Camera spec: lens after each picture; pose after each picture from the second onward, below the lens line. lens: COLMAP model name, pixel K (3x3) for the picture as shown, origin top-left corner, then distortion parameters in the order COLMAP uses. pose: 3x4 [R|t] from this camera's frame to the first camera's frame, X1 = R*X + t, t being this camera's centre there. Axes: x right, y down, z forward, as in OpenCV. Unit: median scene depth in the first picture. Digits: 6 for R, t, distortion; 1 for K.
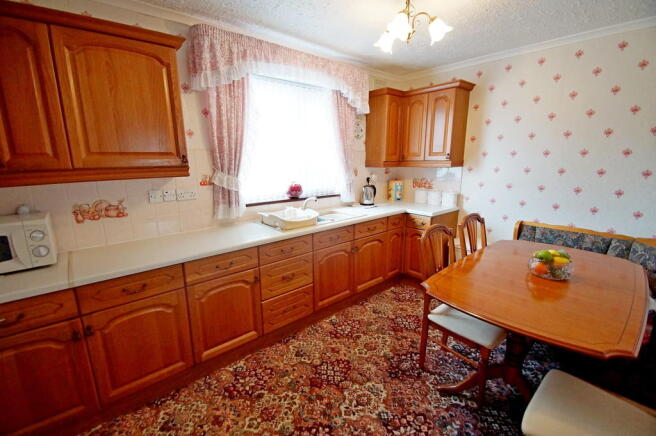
lens RADIAL K [[288.6, 0, 325.8], [0, 288.6, 219.4], [0, 0, 1]] dist [0.003915, -0.002384]
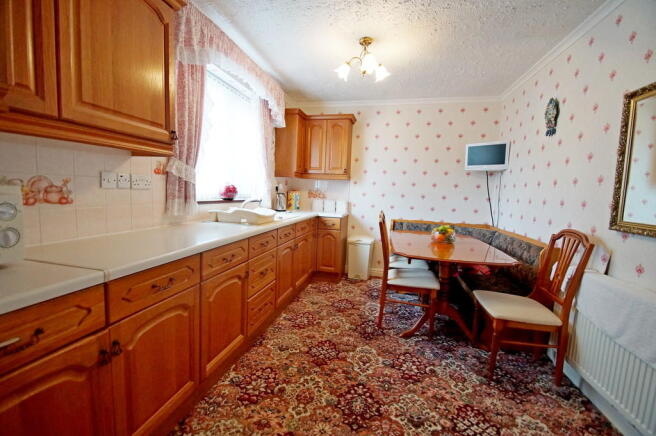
lens RADIAL K [[288.6, 0, 322.5], [0, 288.6, 219.5], [0, 0, 1]] dist [0.003915, -0.002384]
pose [[0.810850, -0.016503, 0.585021, -0.563316], [0.076244, 0.994062, -0.077633, 0.118514], [-0.580266, 0.107553, 0.807294, 0.083842]]
